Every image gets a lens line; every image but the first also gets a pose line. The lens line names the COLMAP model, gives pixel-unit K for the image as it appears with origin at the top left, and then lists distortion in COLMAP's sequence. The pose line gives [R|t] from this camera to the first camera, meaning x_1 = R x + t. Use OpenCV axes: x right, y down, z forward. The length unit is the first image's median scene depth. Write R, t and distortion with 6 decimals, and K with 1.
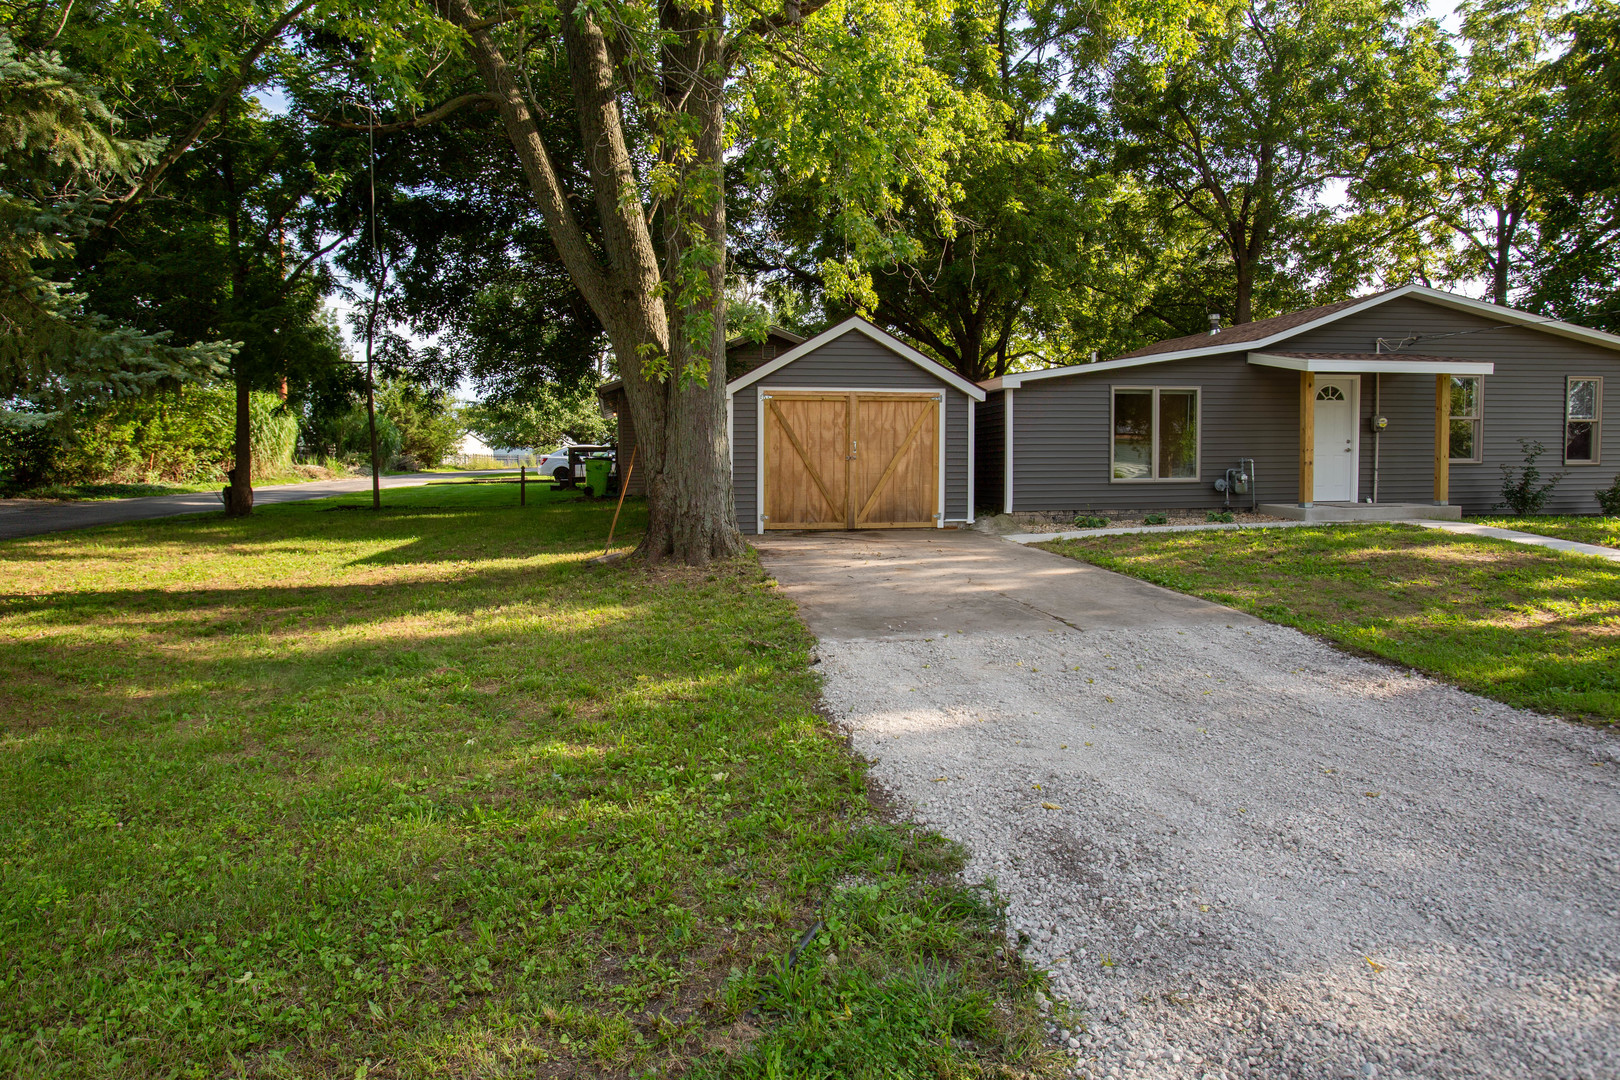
lens RADIAL K [[992.9, 0, 816.3], [0, 992.9, 532.2], [0, 0, 1]] dist [-0.046413, 0.022160]
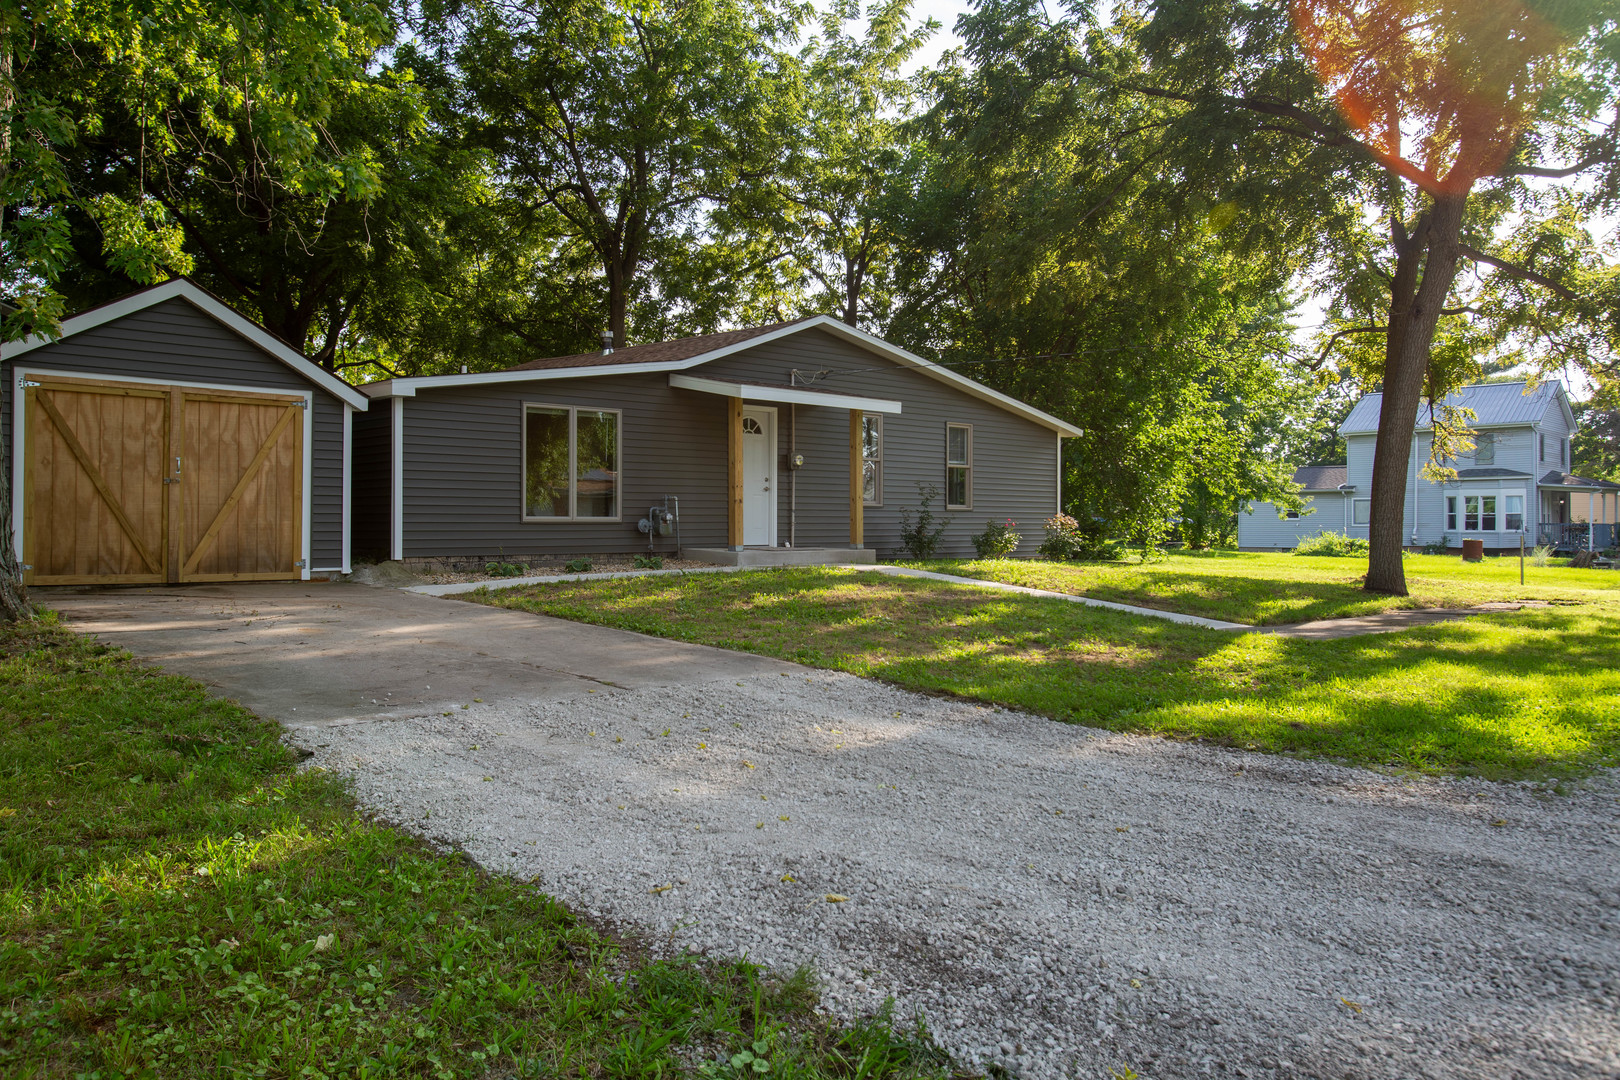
lens RADIAL K [[1209.9, 0, 774.2], [0, 1209.9, 538.5], [0, 0, 1]] dist [-0.021267, 0.042447]
pose [[0.833089, 0.003962, 0.553125, -0.078182], [0.024321, 0.998745, -0.043784, 0.012233], [-0.552604, 0.049929, 0.831947, 0.067308]]
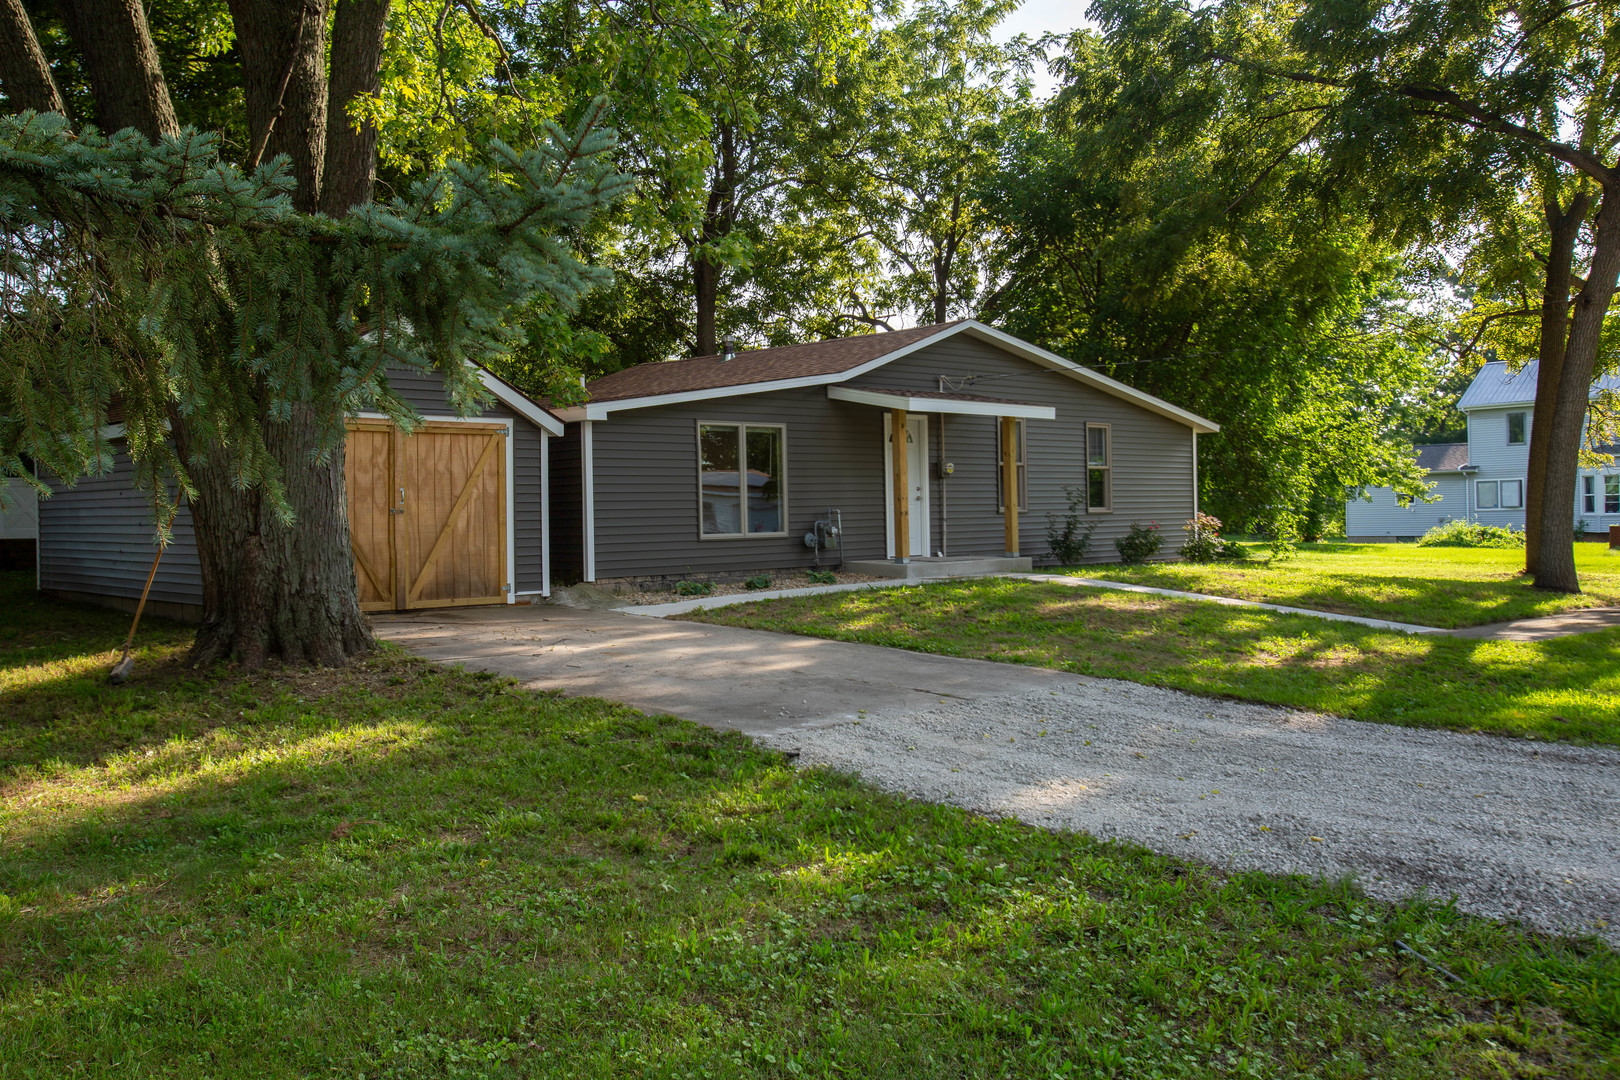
lens RADIAL K [[1373.9, 0, 771.8], [0, 1373.9, 549.7], [0, 0, 1]] dist [-0.025181, 0.059383]
pose [[0.841661, -0.020595, 0.539613, -0.265186], [0.045534, 0.998420, -0.032916, -0.001788], [-0.538083, 0.052275, 0.841269, 0.019476]]
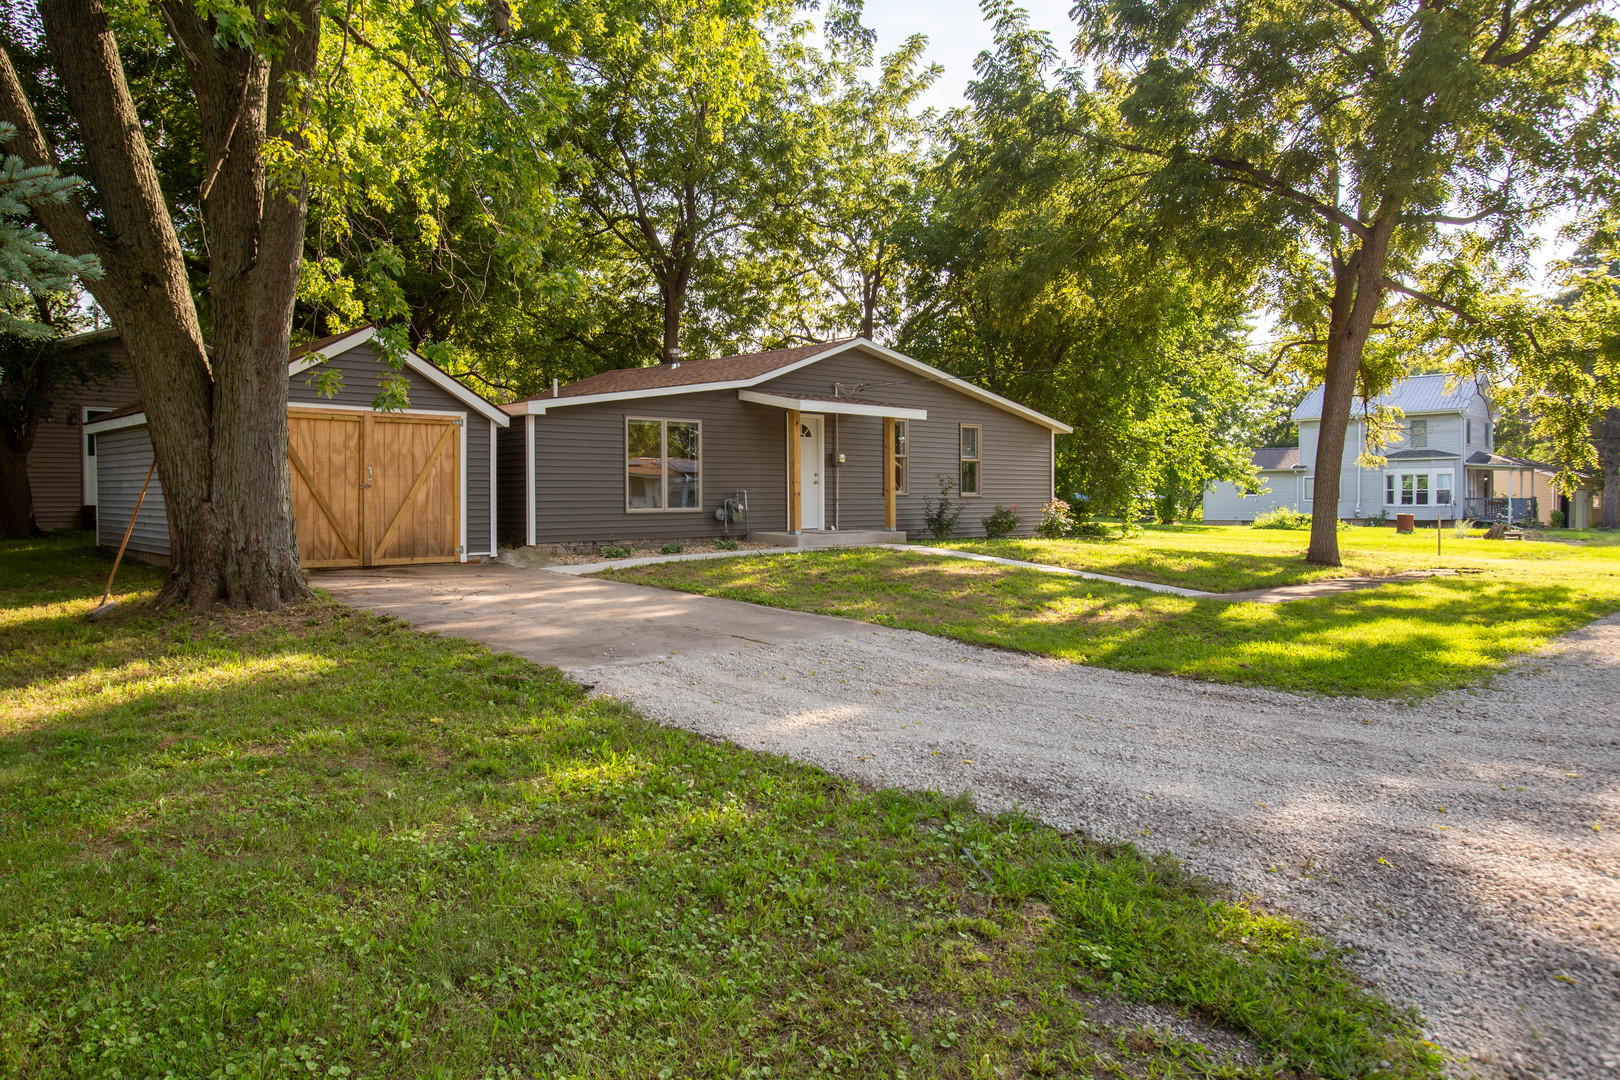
lens RADIAL K [[1102.1, 0, 777.2], [0, 1102.1, 534.4], [0, 0, 1]] dist [-0.040243, 0.042192]
pose [[0.835206, -0.013256, 0.549778, -0.190096], [0.031638, 0.999212, -0.023971, 0.003367], [-0.549027, 0.037415, 0.834967, -0.012949]]
